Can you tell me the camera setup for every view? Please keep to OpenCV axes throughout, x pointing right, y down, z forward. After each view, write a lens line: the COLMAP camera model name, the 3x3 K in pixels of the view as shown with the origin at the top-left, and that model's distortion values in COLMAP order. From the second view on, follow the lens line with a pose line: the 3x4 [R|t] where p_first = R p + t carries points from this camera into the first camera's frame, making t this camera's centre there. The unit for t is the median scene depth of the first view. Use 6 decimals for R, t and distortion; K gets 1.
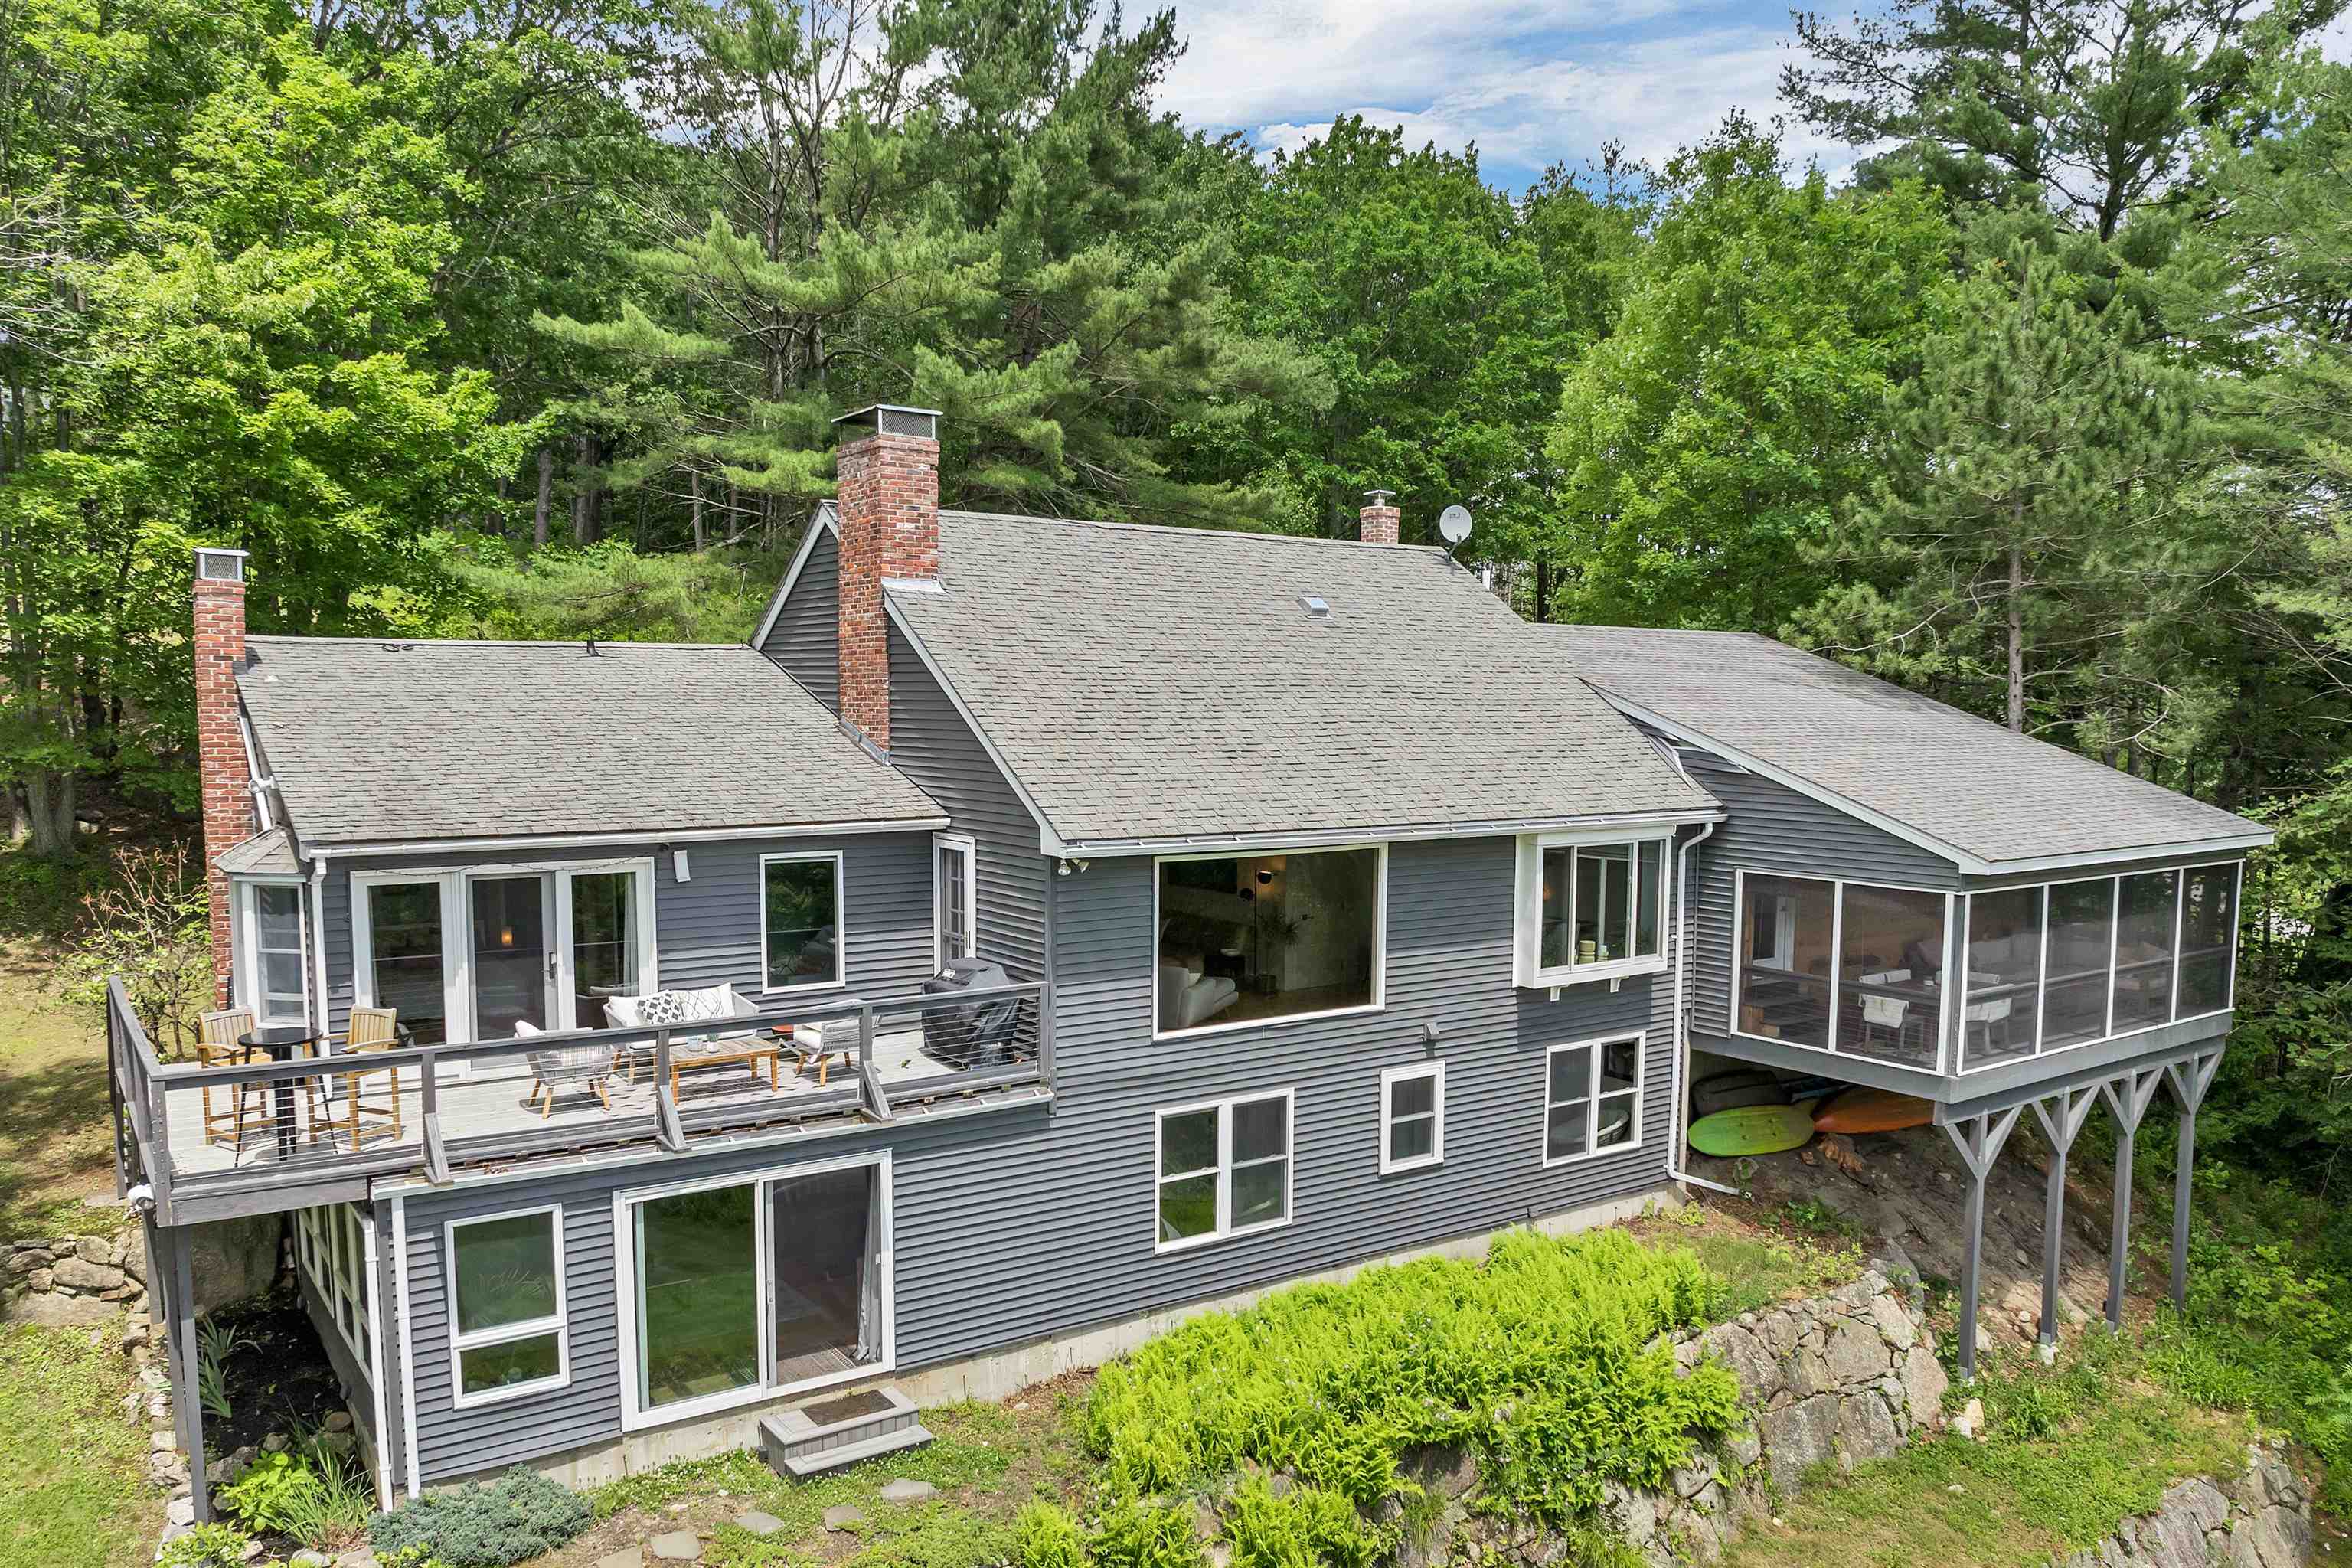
lens RADIAL K [[1665.1, 0, 1175.6], [0, 1665.1, 869.7], [0, 0, 1]] dist [-0.032984, -0.007474]
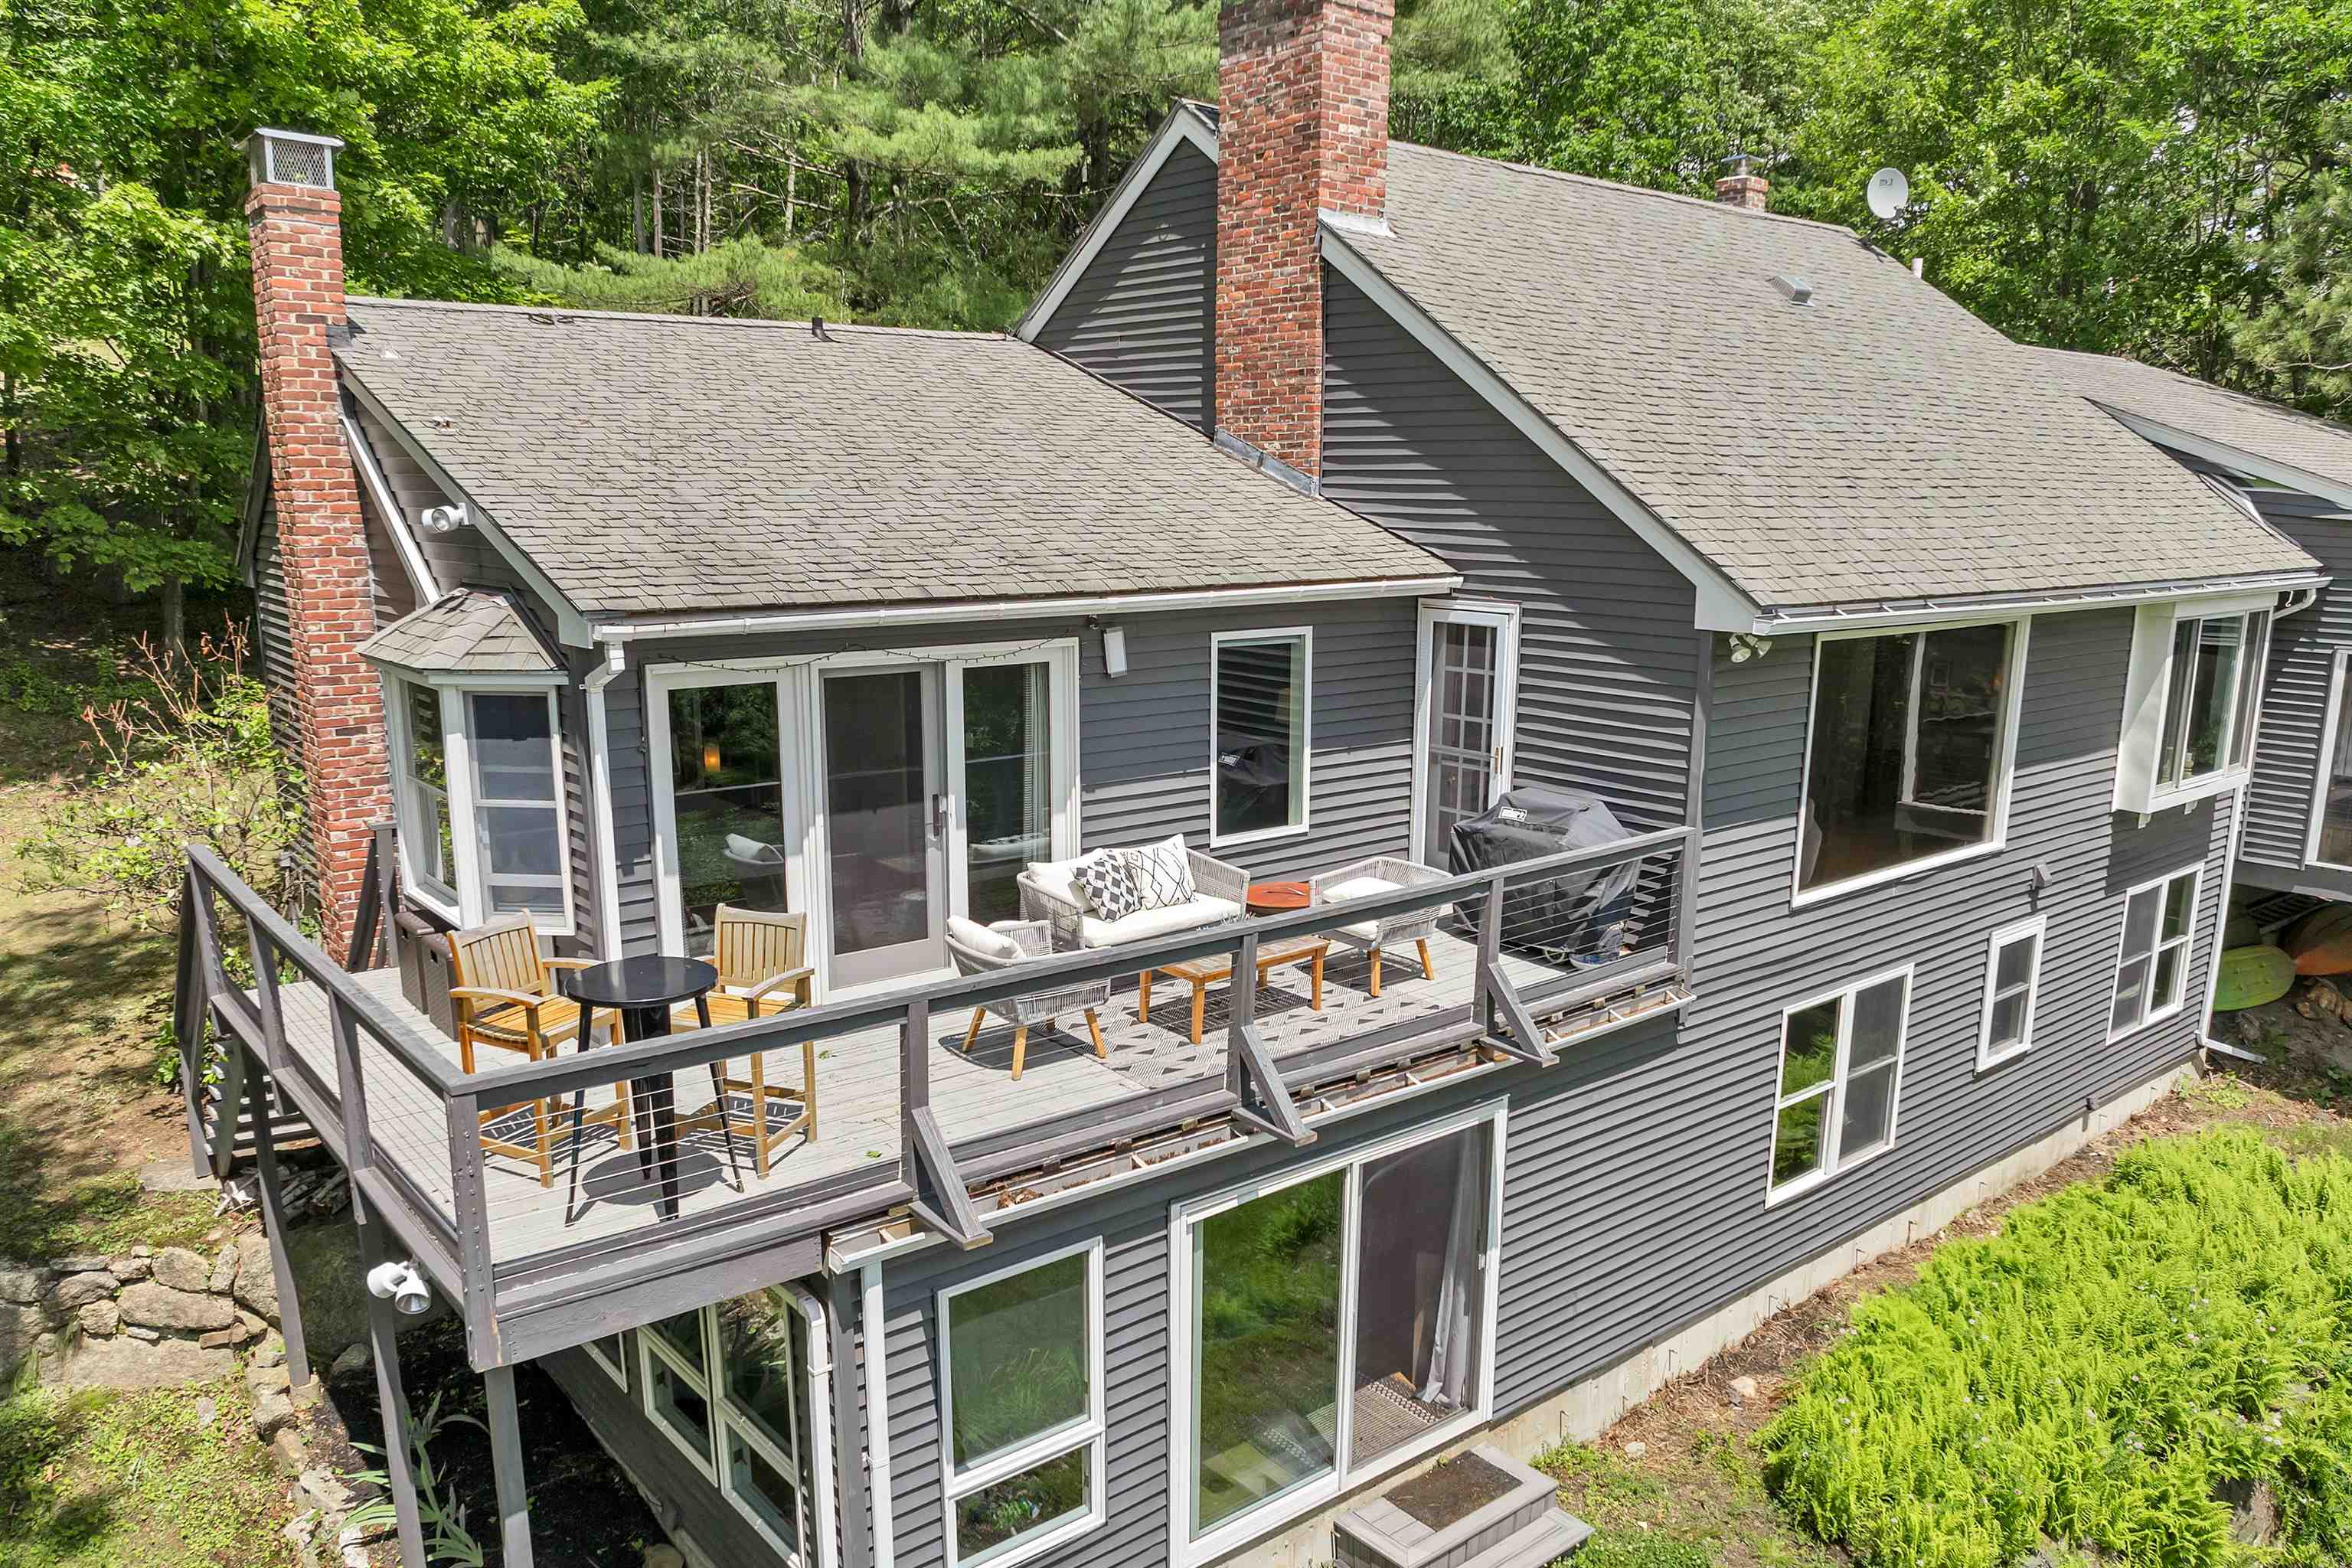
lens RADIAL K [[1665.1, 0, 1175.6], [0, 1665.1, 869.7], [0, 0, 1]] dist [-0.032984, -0.007474]
pose [[0.997455, -0.016674, 0.069326, -0.305823], [0.007723, 0.991817, 0.127435, -0.000427], [-0.070884, -0.126575, 0.989421, 0.347735]]
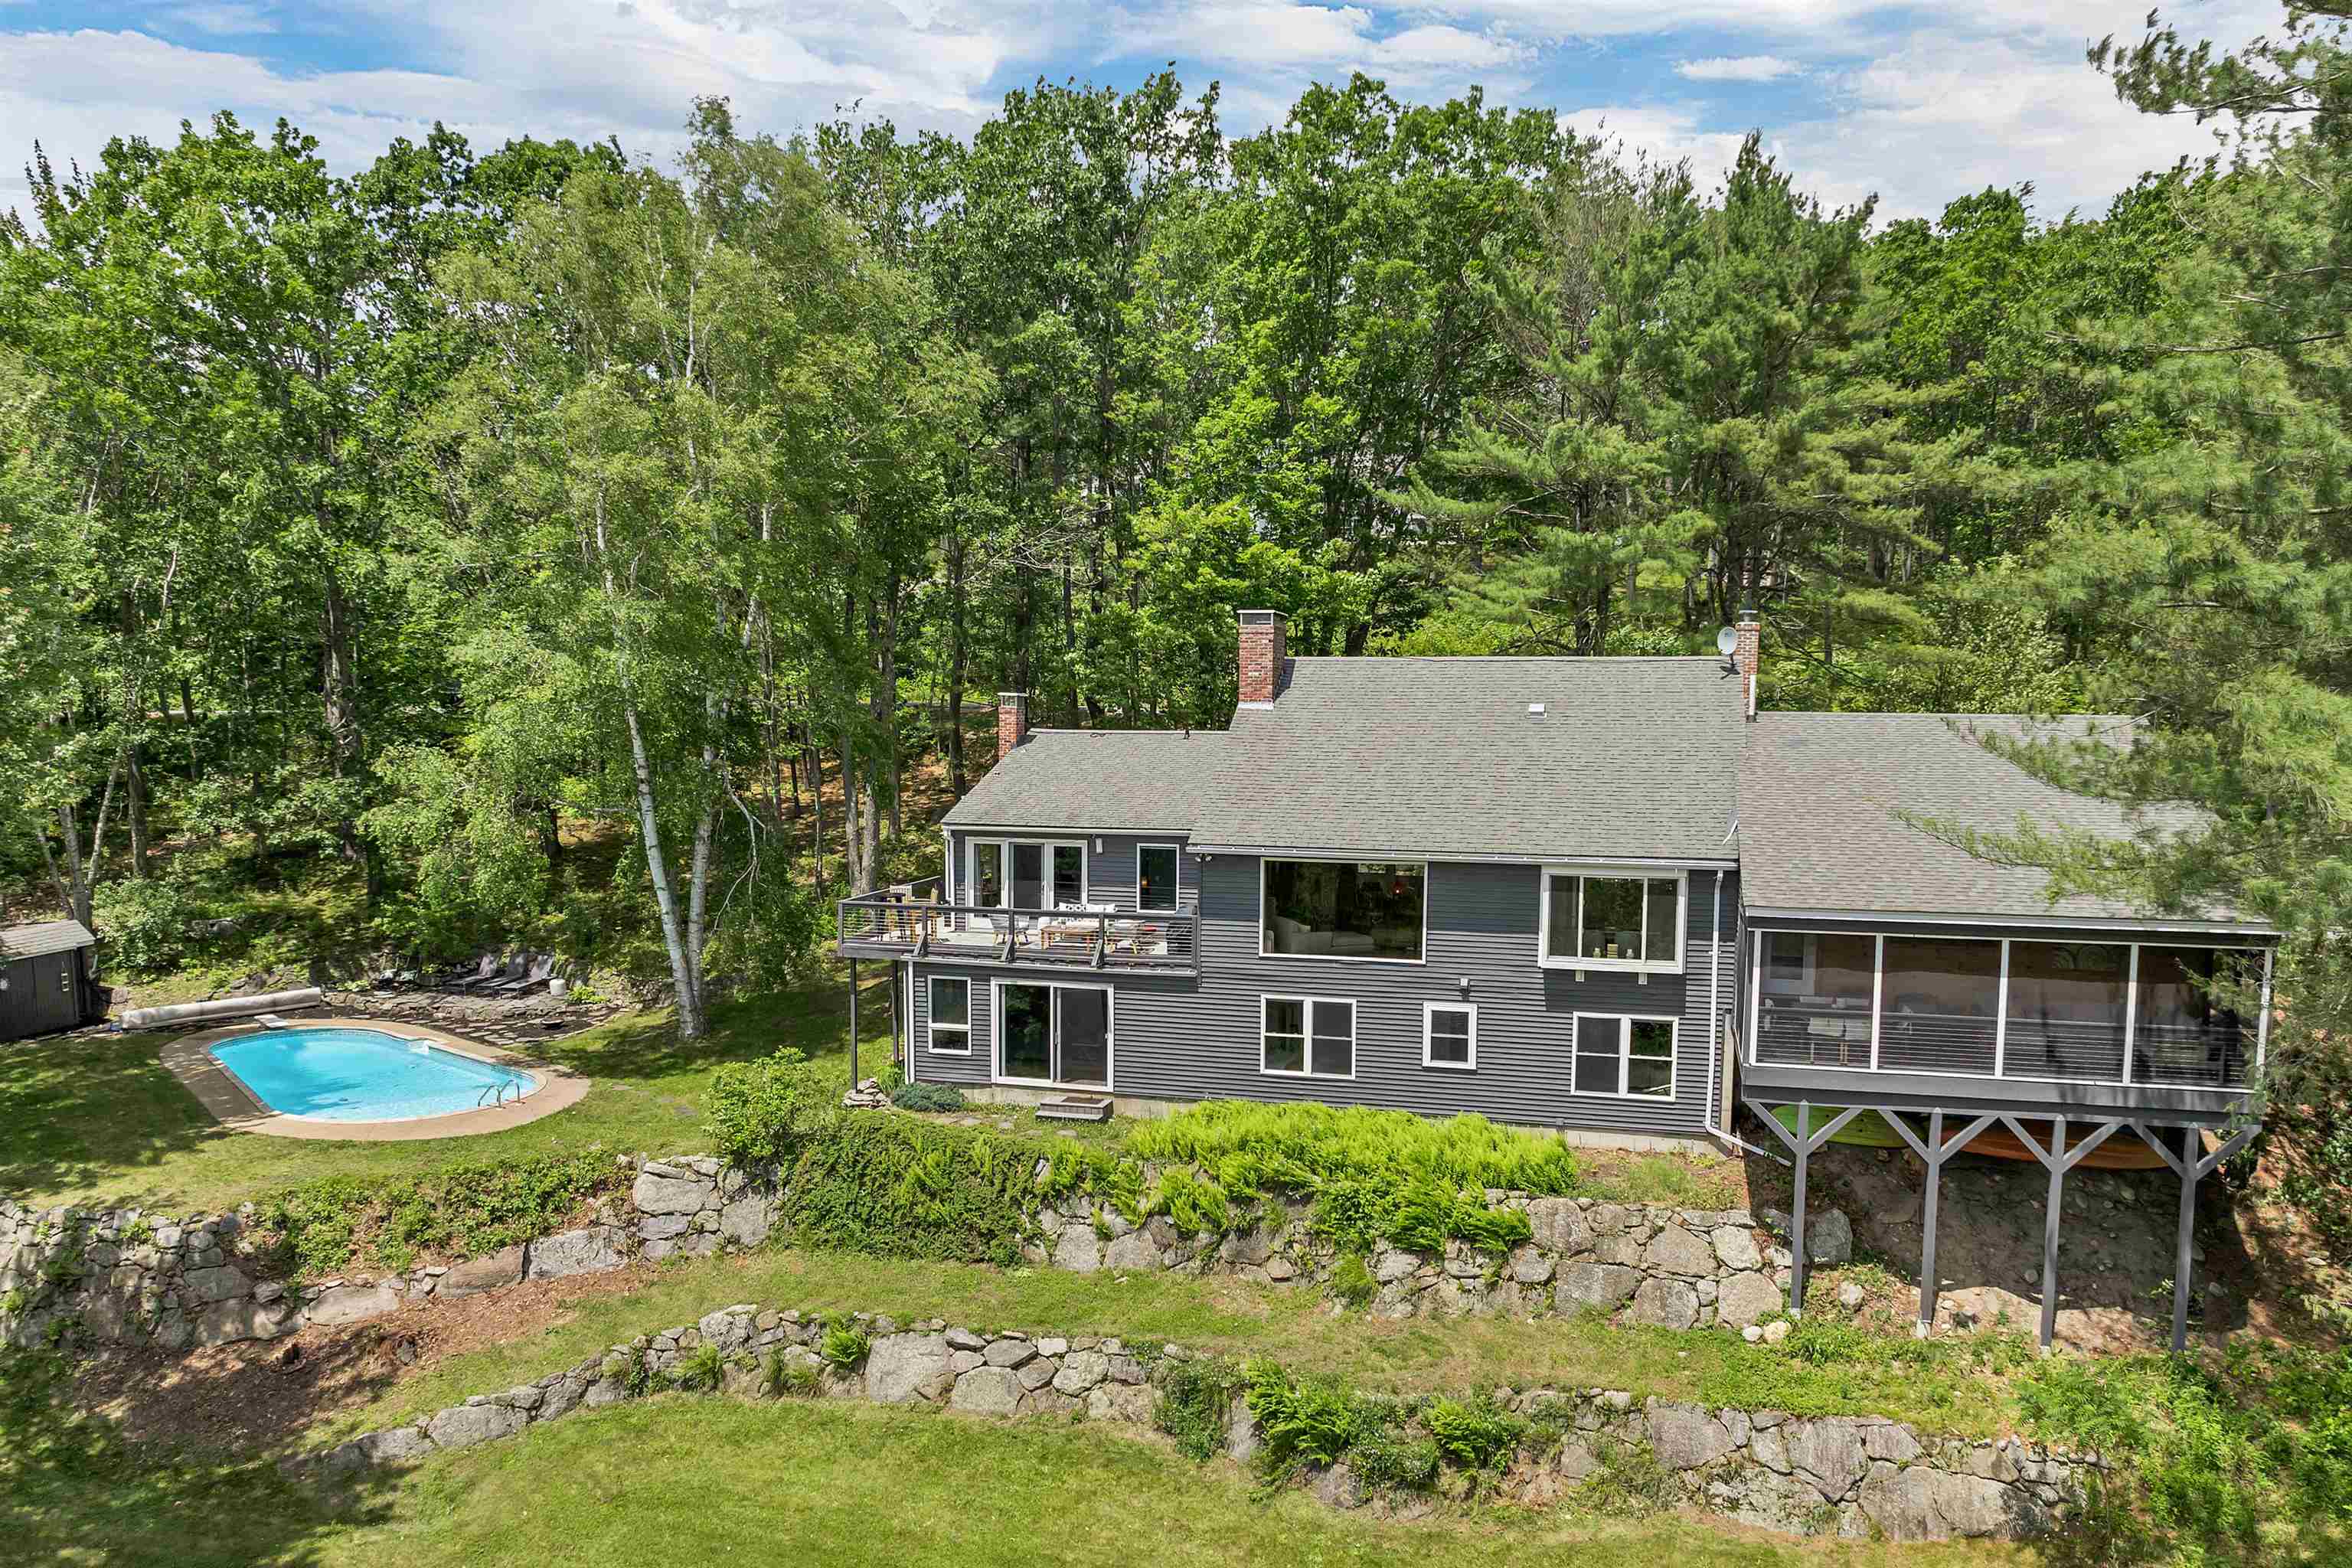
lens RADIAL K [[1665.1, 0, 1175.6], [0, 1665.1, 869.7], [0, 0, 1]] dist [-0.032984, -0.007474]
pose [[0.623565, 0.069858, -0.778644, 1.340691], [-0.081384, 0.996389, 0.024218, -0.029587], [0.777524, 0.048268, 0.626998, -0.231635]]
